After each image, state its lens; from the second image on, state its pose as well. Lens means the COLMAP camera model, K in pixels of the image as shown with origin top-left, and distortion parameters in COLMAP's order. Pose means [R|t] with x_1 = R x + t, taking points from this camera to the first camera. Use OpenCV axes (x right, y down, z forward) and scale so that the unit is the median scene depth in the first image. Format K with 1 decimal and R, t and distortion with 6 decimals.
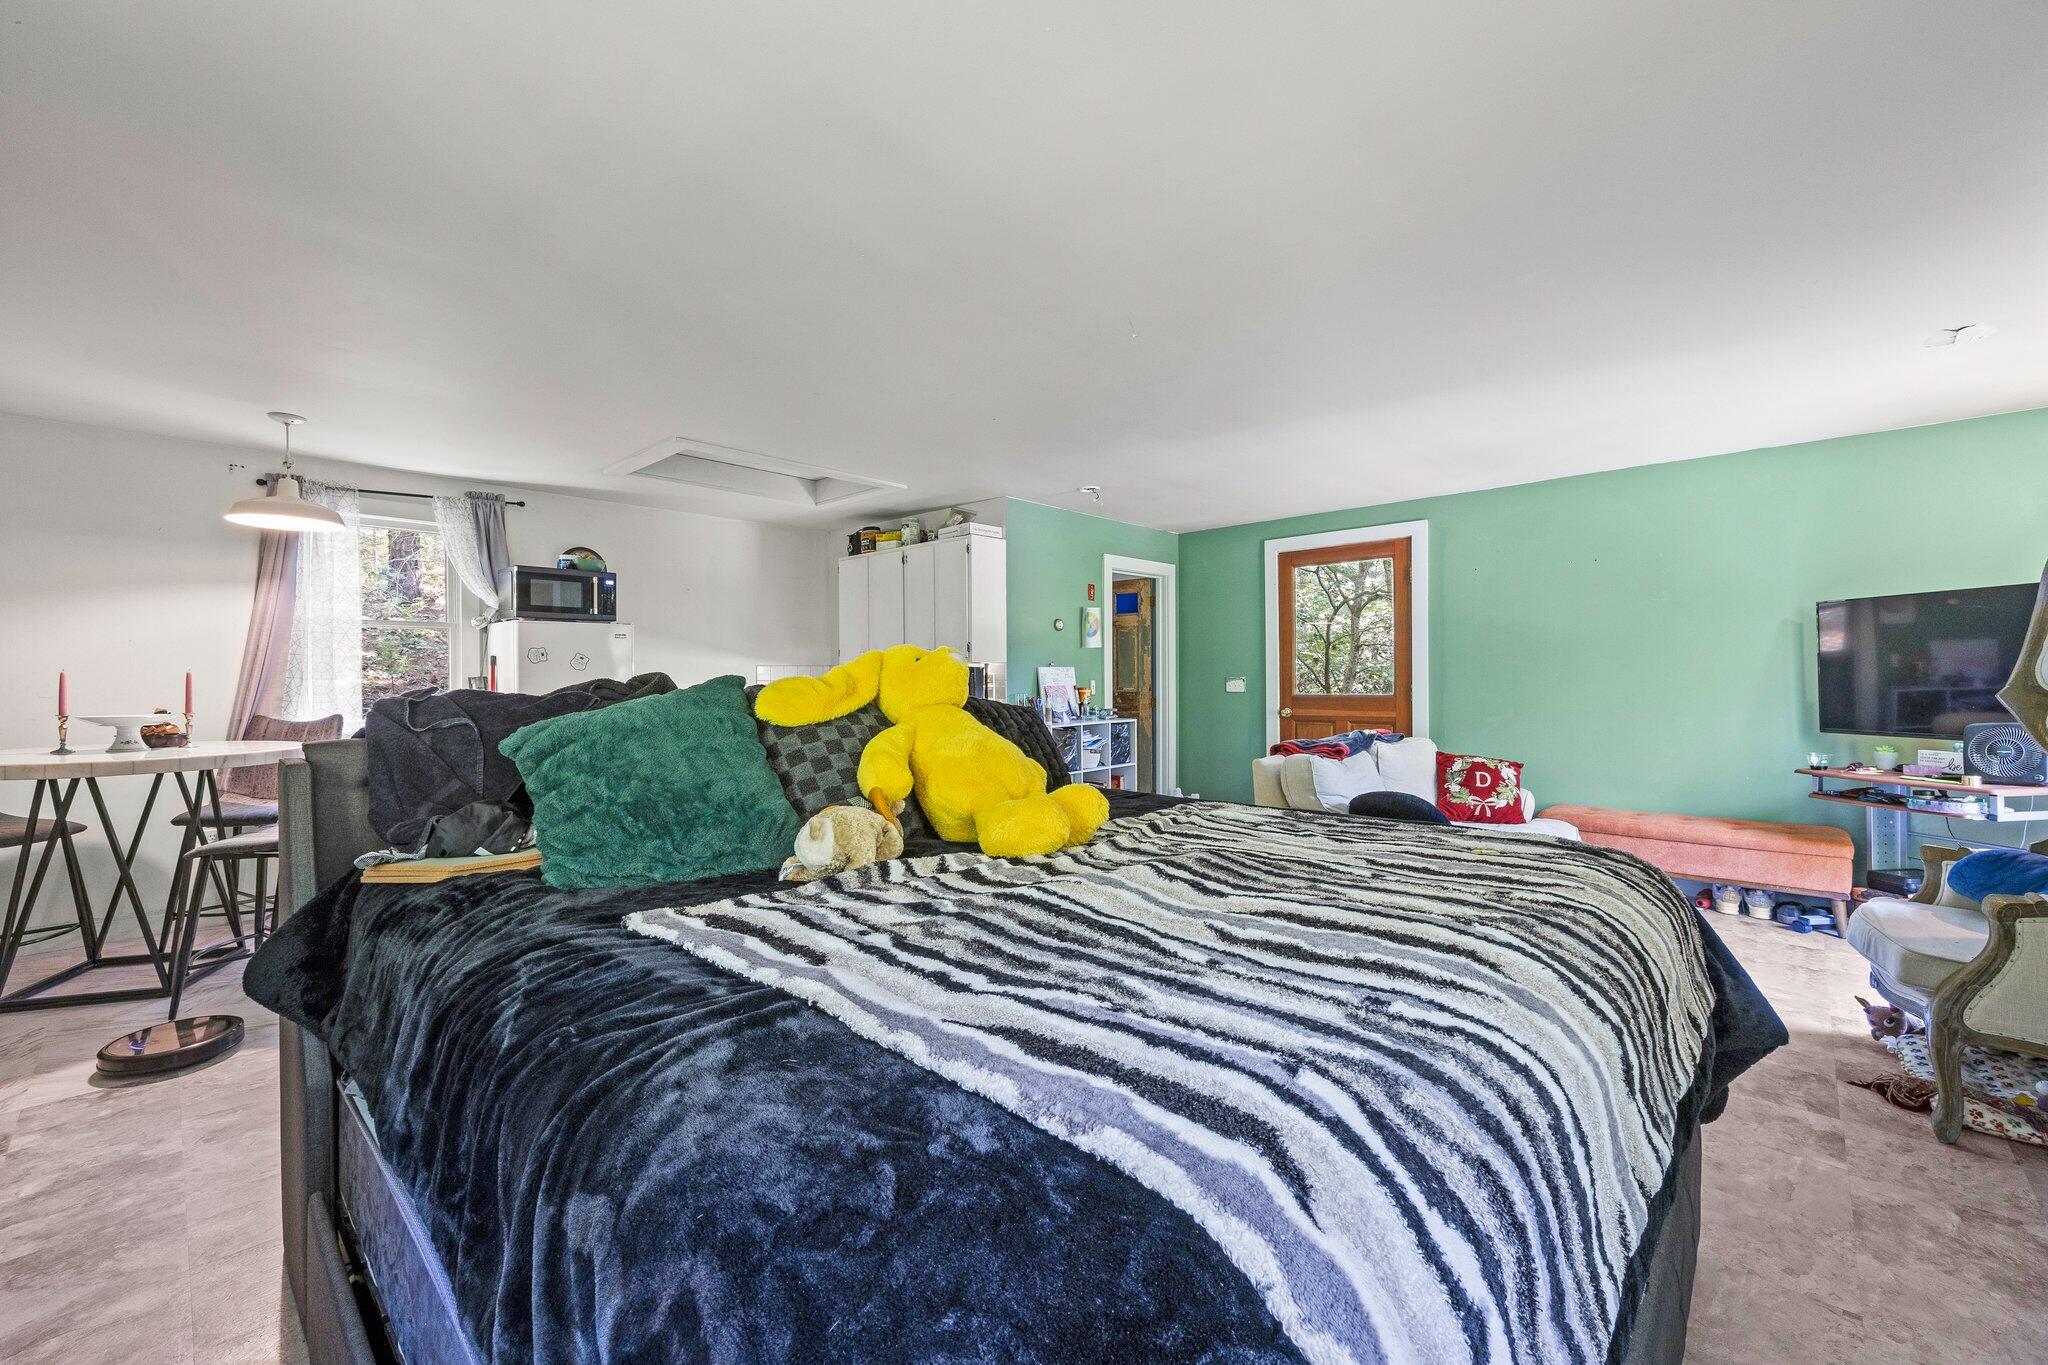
lens RADIAL K [[821.6, 0, 1021.6], [0, 821.6, 685.9], [0, 0, 1]] dist [-0.002240, -0.000034]
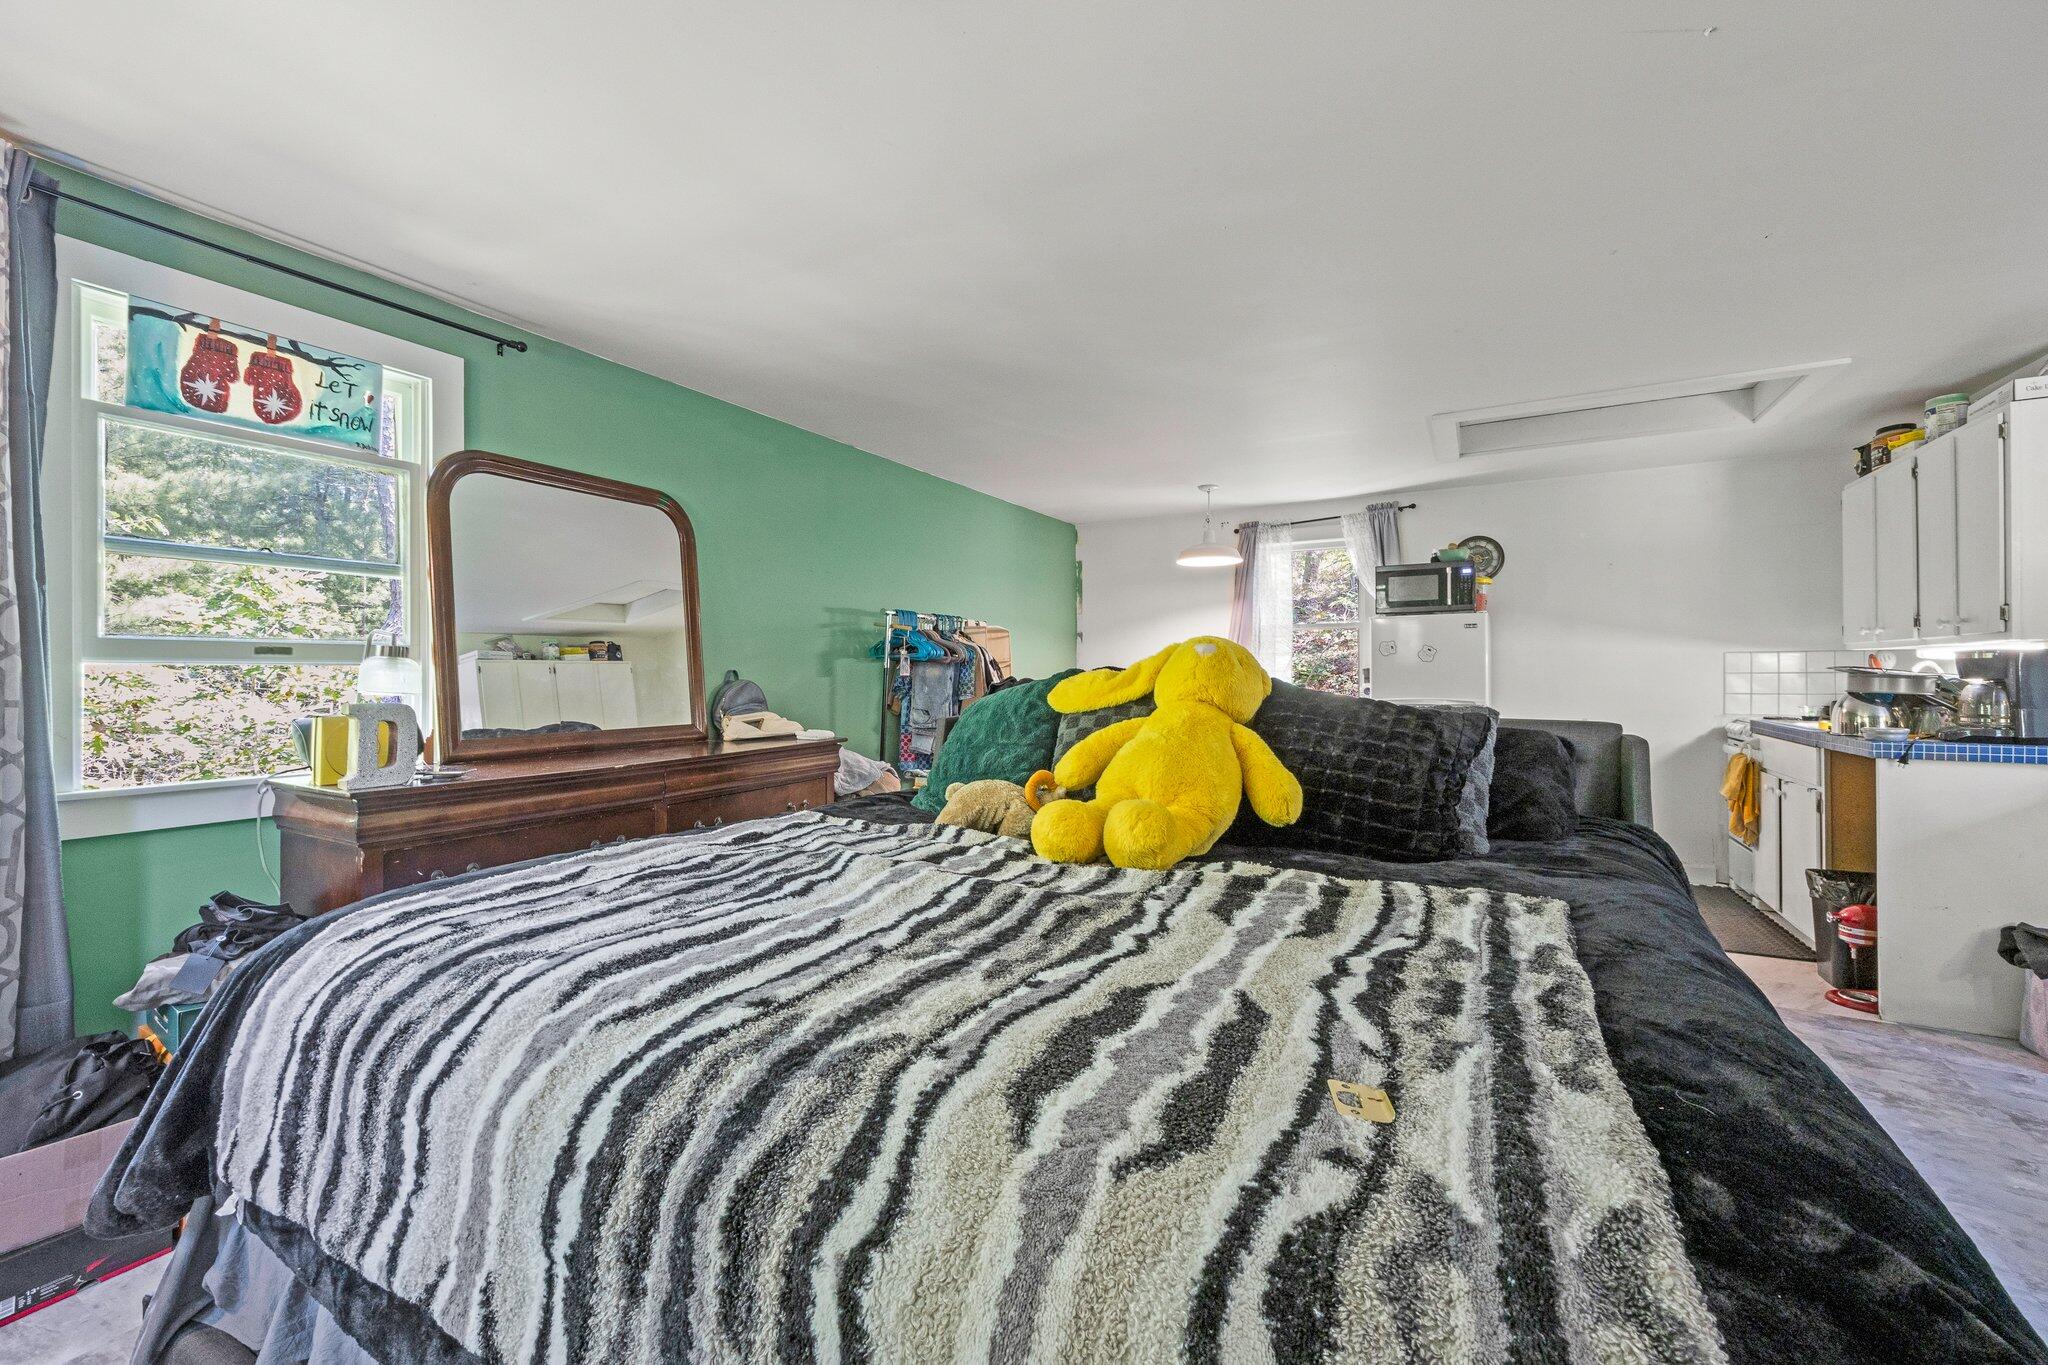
lens RADIAL K [[859.0, 0, 1024.0], [0, 859.0, 682.5], [0, 0, 1]] dist [-0.000656, -0.000081]
pose [[0.249267, 0.011321, -0.968369, 0.371447], [-0.003575, 0.999936, 0.010770, -0.002381], [0.968428, 0.000777, 0.249291, 0.245095]]
